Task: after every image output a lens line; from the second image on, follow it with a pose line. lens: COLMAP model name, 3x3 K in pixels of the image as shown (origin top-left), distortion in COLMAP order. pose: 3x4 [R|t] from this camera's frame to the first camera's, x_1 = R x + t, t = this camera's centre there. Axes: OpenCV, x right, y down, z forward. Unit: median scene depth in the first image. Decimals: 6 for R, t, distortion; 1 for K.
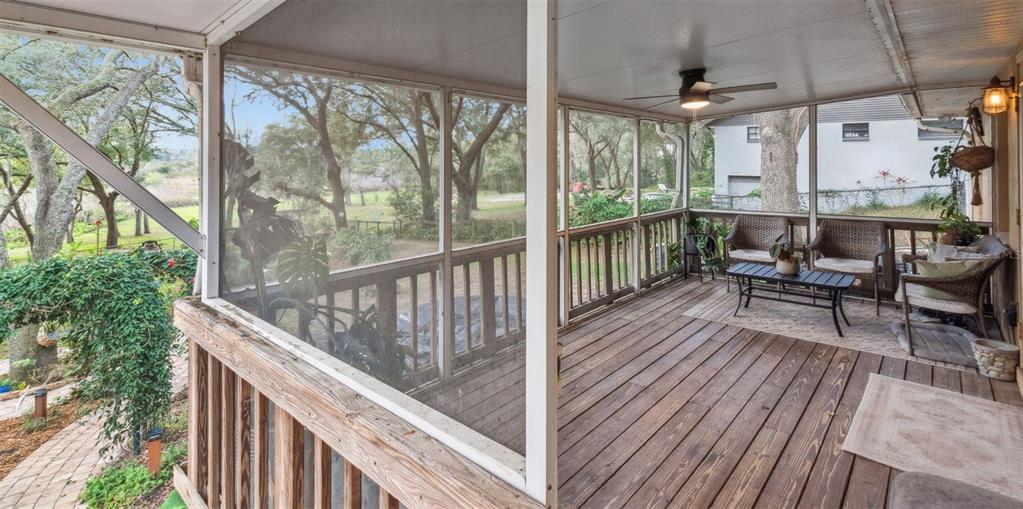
lens RADIAL K [[478.9, 0, 514.1], [0, 478.9, 216.4], [0, 0, 1]] dist [-0.000271, 0.000527]
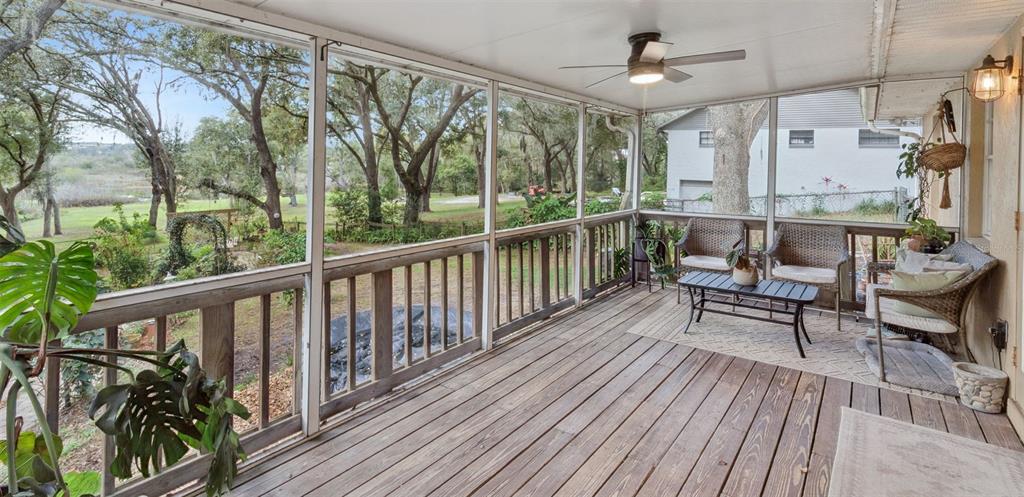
lens RADIAL K [[481.4, 0, 512.0], [0, 481.4, 248.5], [0, 0, 1]] dist [-0.001971, -0.000522]
pose [[0.996123, 0.002385, 0.087942, 0.061981], [-0.007717, 0.998148, 0.060346, 0.003828], [-0.087635, -0.060790, 0.994296, 0.149292]]
